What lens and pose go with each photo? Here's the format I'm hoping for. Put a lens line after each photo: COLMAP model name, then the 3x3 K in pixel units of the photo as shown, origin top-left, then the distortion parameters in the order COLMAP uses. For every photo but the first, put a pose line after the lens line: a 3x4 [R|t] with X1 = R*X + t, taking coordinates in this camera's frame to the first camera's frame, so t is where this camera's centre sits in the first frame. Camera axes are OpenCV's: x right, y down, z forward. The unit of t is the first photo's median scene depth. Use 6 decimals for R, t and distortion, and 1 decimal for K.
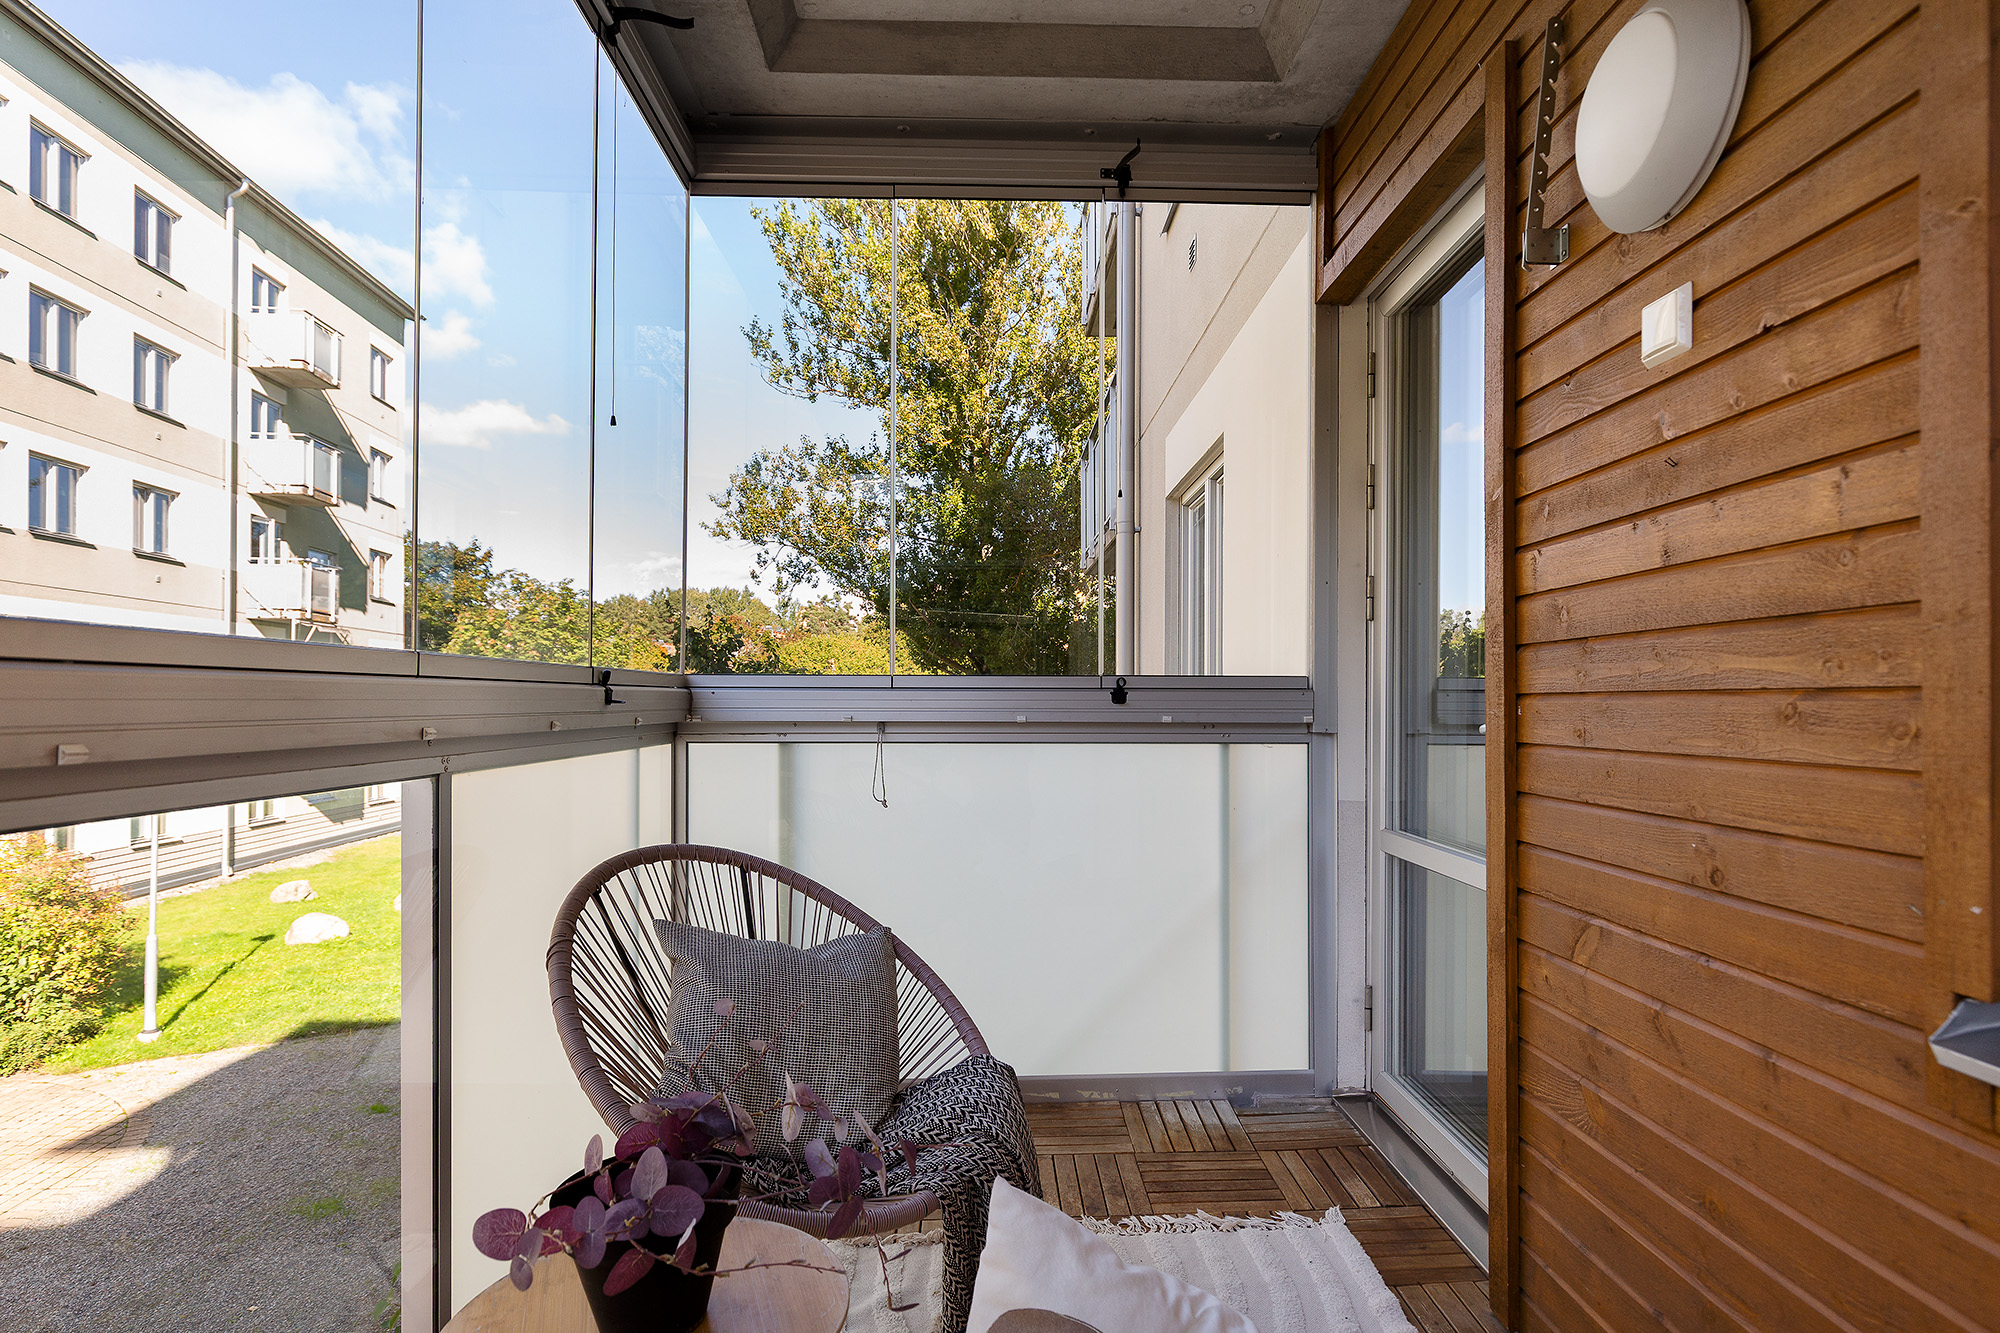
lens RADIAL K [[1004.0, 0, 1029.0], [0, 1004.0, 696.1], [0, 0, 1]] dist [-0.008612, 0.002259]
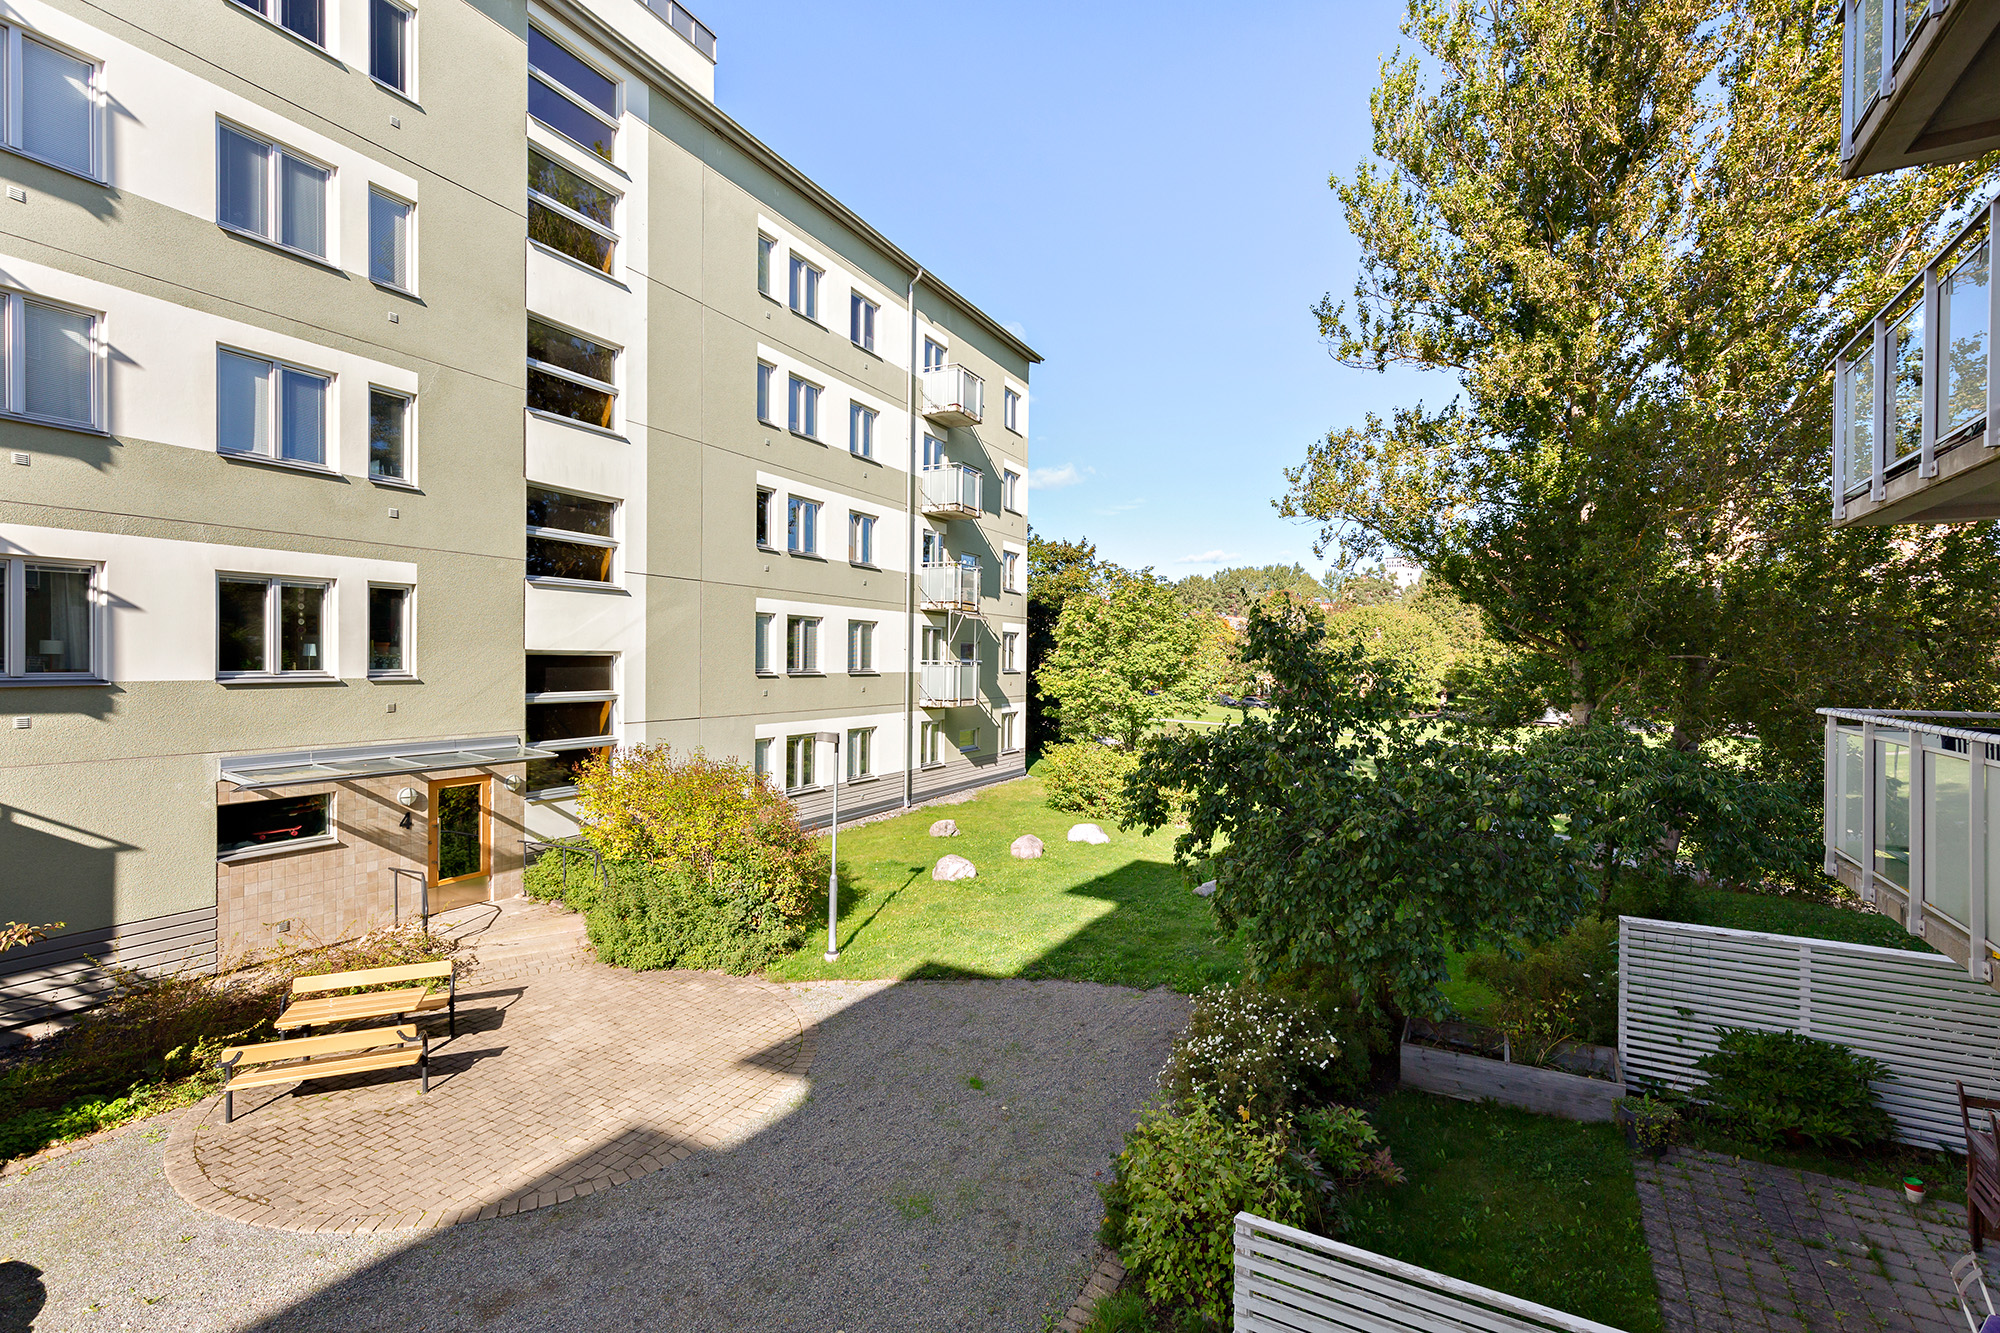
lens RADIAL K [[882.3, 0, 1012.2], [0, 882.3, 663.9], [0, 0, 1]] dist [0.000036, -0.000097]
pose [[0.833431, 0.011044, -0.552513, -0.048564], [-0.009056, 0.999939, 0.006327, -0.015318], [0.552549, -0.000270, 0.833480, 0.108755]]
